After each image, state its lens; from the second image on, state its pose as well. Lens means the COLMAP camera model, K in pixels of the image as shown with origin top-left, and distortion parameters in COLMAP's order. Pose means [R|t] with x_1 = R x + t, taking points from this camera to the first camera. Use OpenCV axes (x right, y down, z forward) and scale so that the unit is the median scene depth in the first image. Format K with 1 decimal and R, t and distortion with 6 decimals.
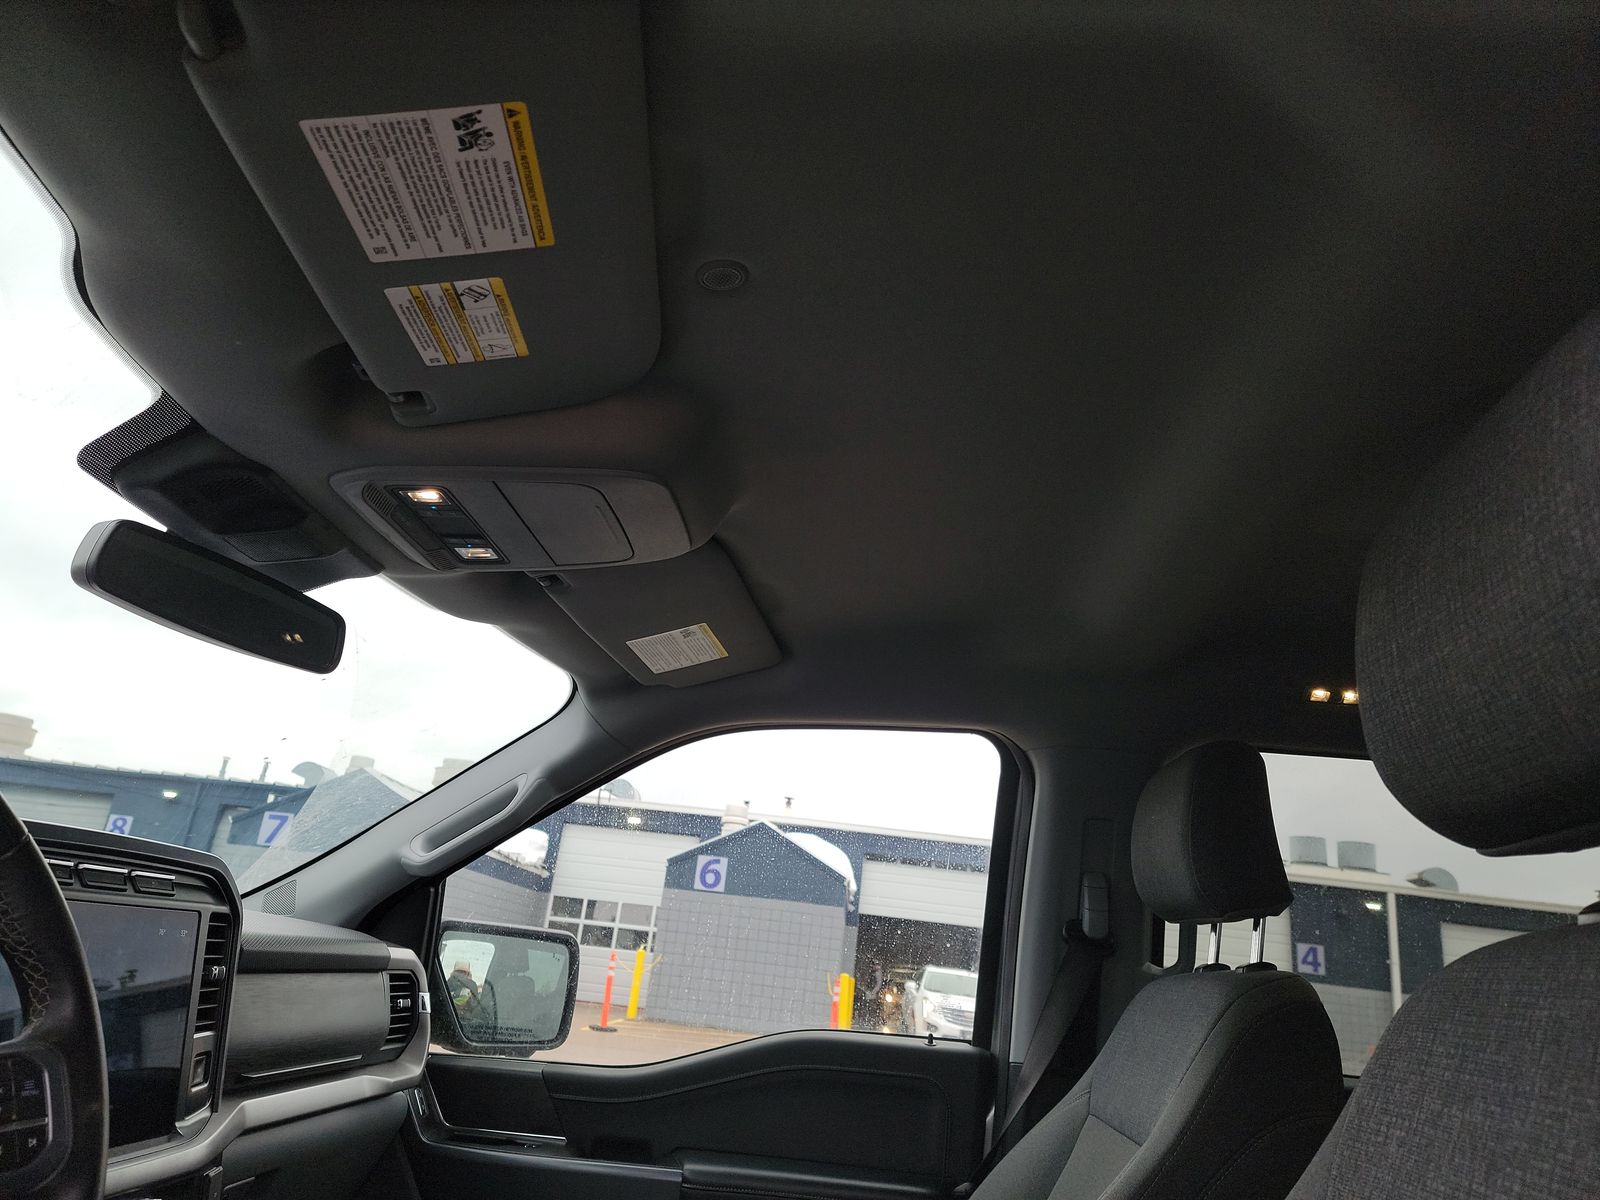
lens RADIAL K [[1101.4, 0, 800.0], [0, 1101.4, 600.0], [0, 0, 1]] dist [0.093798, -0.079157]
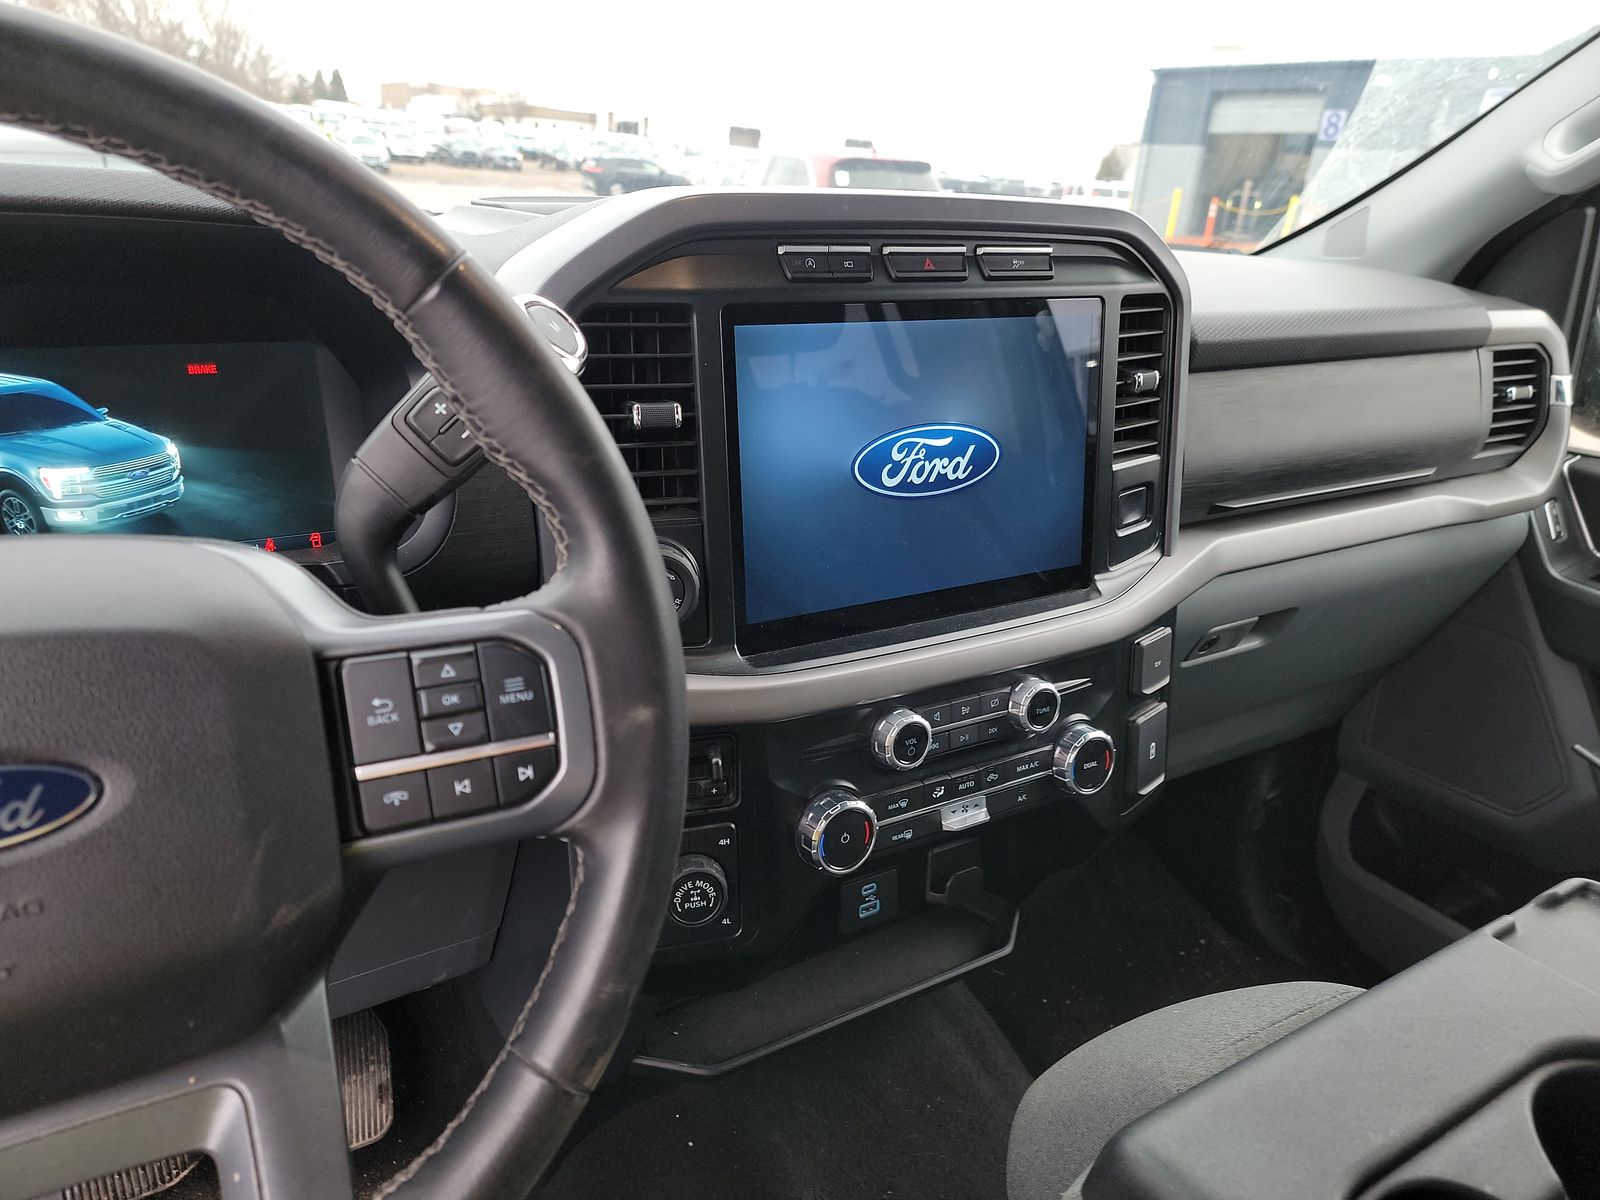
lens RADIAL K [[1100.8, 0, 809.1], [0, 1100.8, 601.6], [0, 0, 1]] dist [0.088619, -0.071094]
pose [[0.579488, 0.223938, -0.783610, -0.047179], [0.264381, 0.857855, 0.440668, 0.061047], [0.770906, -0.462533, 0.437912, 0.319429]]
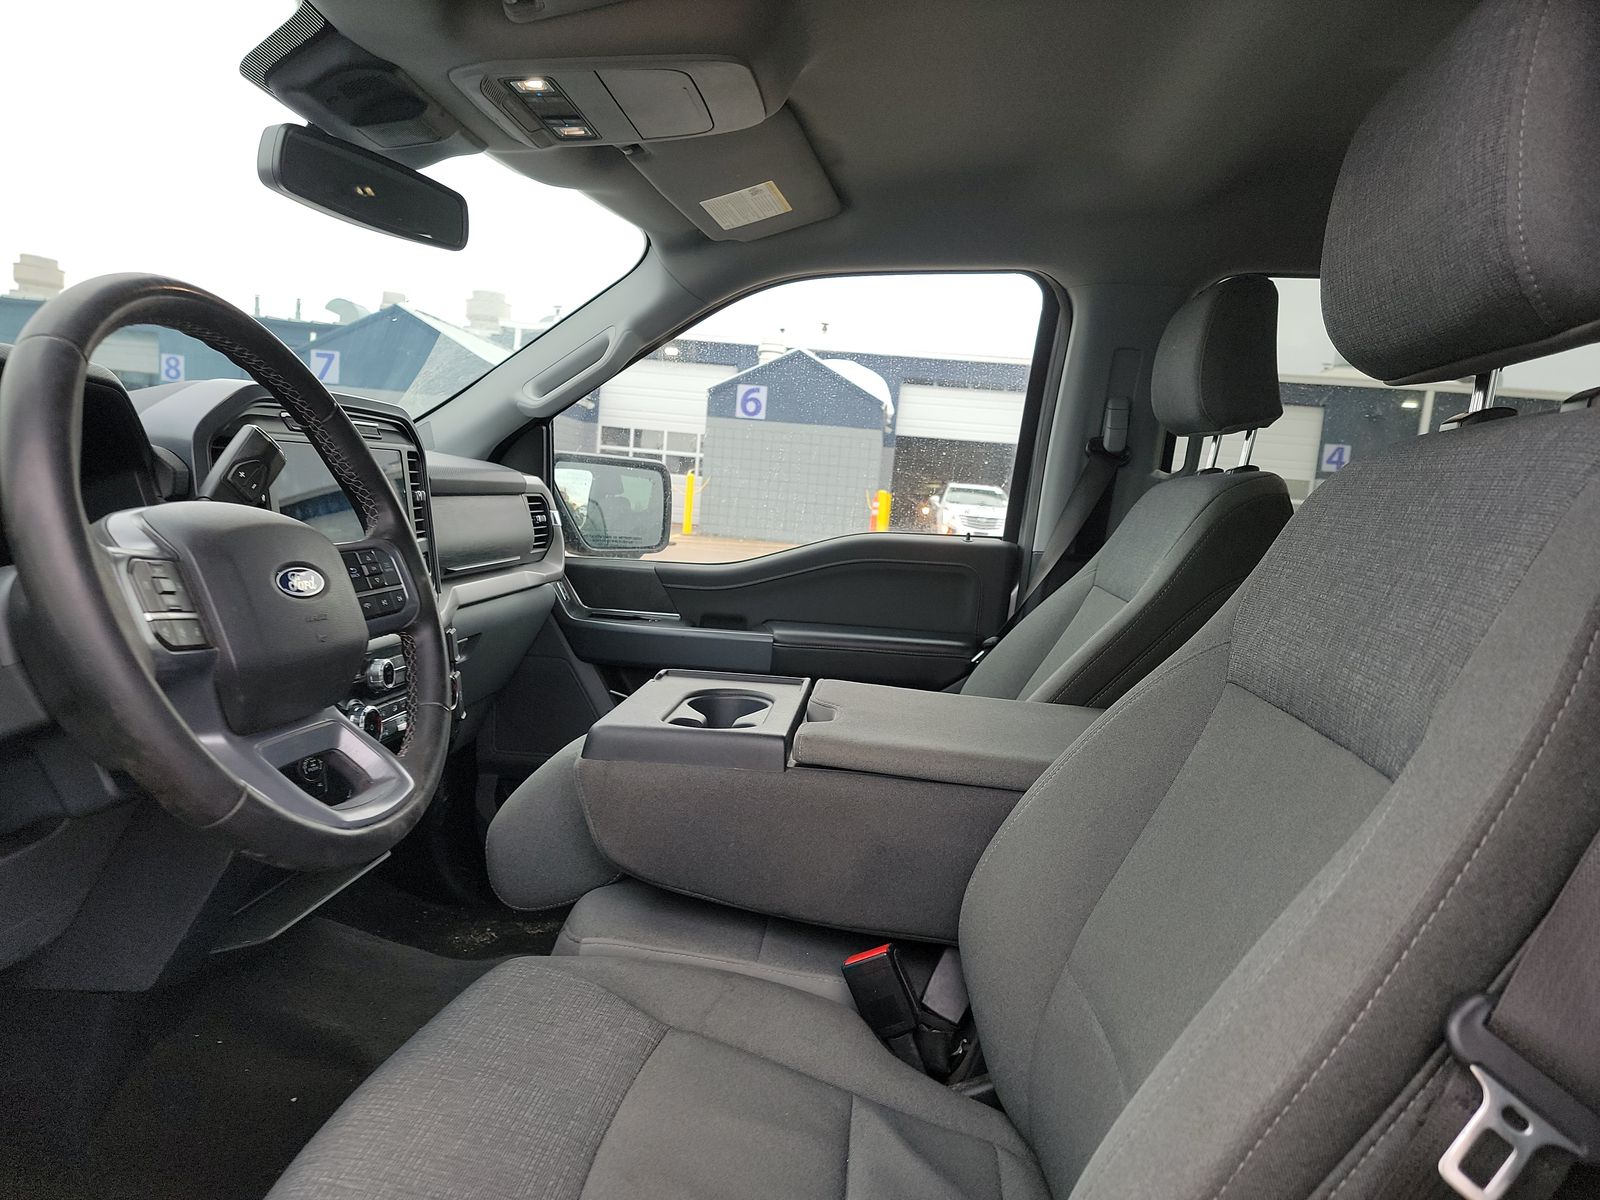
lens RADIAL K [[1106.4, 0, 796.4], [0, 1106.4, 619.3], [0, 0, 1]] dist [0.081639, -0.077581]
pose [[0.998916, -0.023441, -0.040213, -0.024672], [0.038286, 0.905106, 0.423458, -0.045626], [0.026471, -0.424539, 0.905023, -0.140993]]
